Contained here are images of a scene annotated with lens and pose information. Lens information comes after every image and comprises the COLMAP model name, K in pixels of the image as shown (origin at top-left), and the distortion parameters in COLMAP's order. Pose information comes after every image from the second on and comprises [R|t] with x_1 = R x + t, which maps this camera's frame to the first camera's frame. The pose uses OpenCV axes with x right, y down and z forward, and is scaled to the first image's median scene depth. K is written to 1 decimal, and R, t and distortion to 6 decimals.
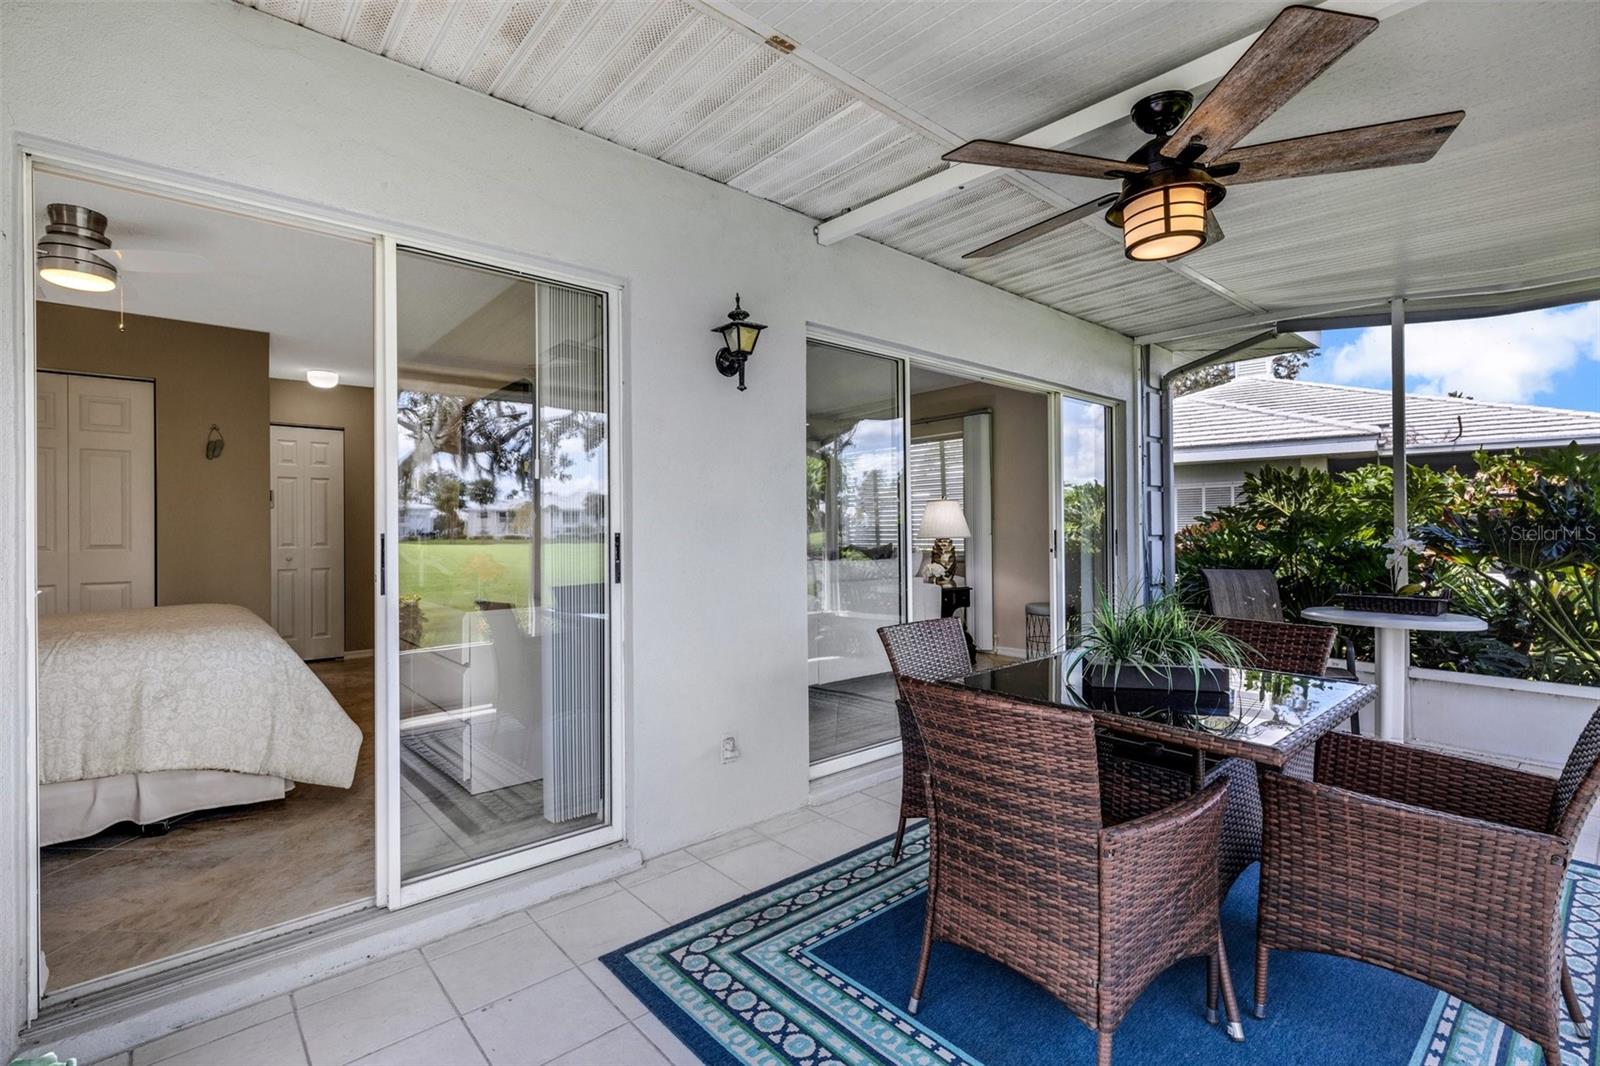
lens RADIAL K [[731.5, 0, 799.9], [0, 731.5, 530.9], [0, 0, 1]] dist [0.003344, 0.000420]
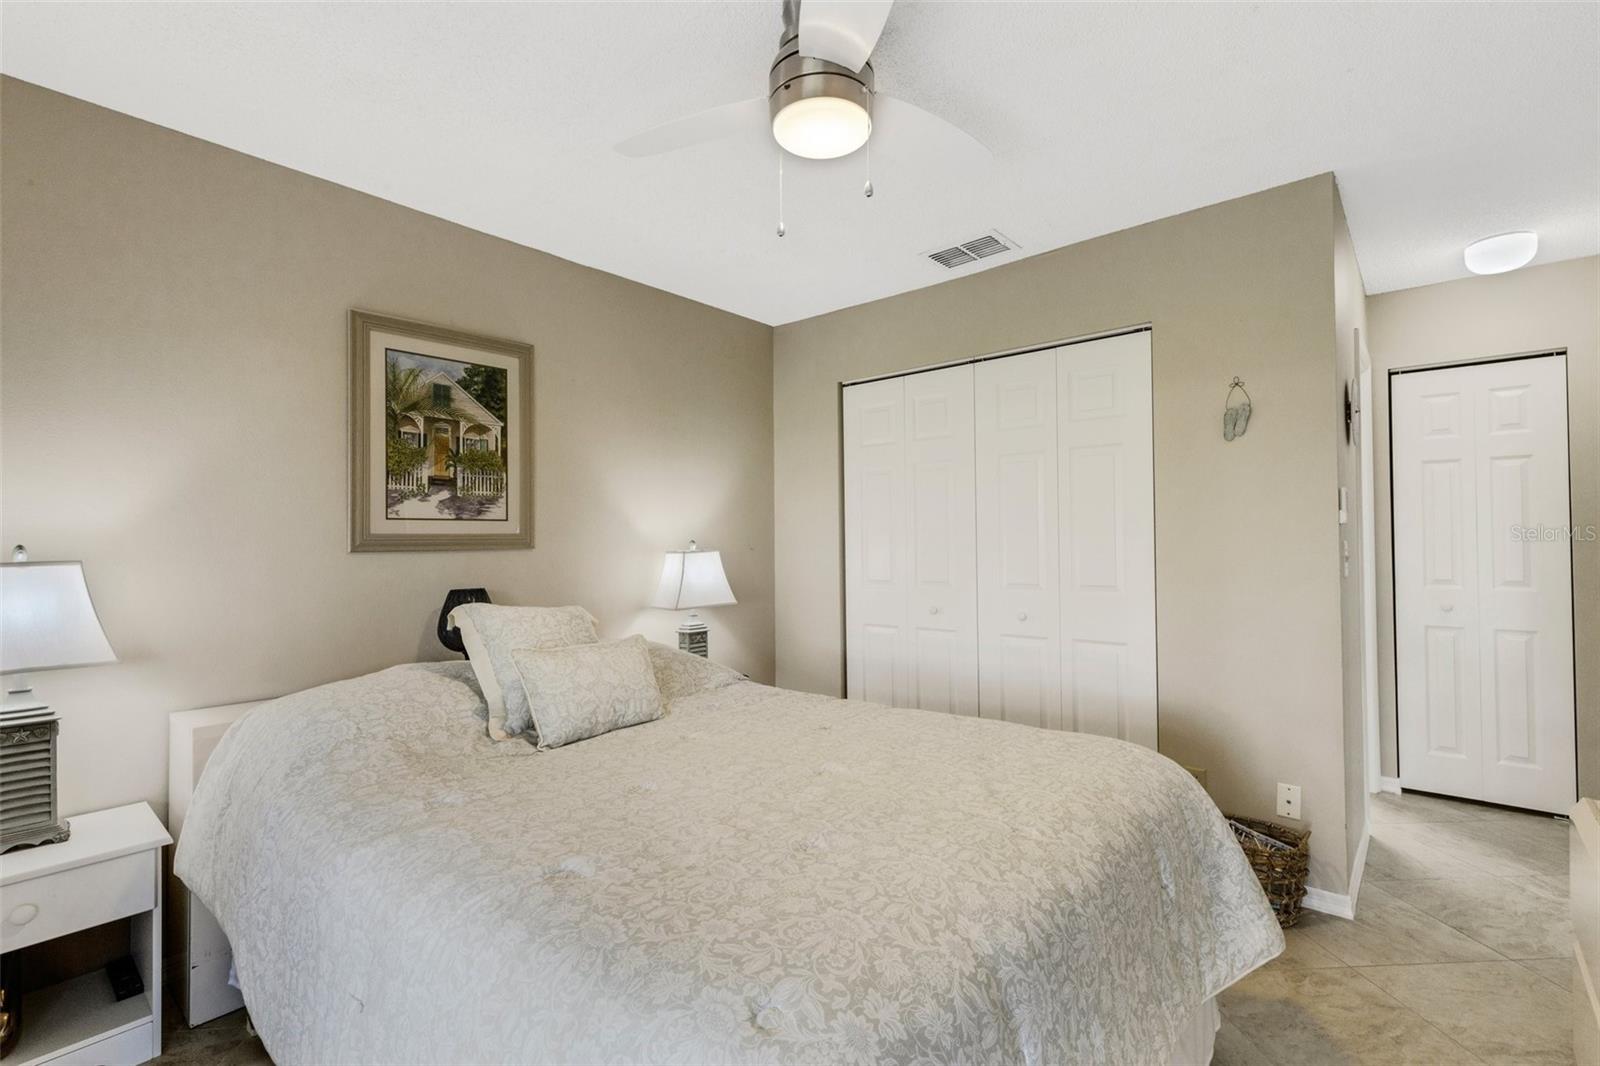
lens RADIAL K [[731.5, 0, 799.8], [0, 731.5, 531.5], [0, 0, 1]] dist [0.003344, 0.000420]
pose [[0.136376, -0.013521, -0.990565, -0.217114], [0.005991, 0.999900, -0.012823, -0.015273], [0.990639, -0.004186, 0.136444, 0.444389]]
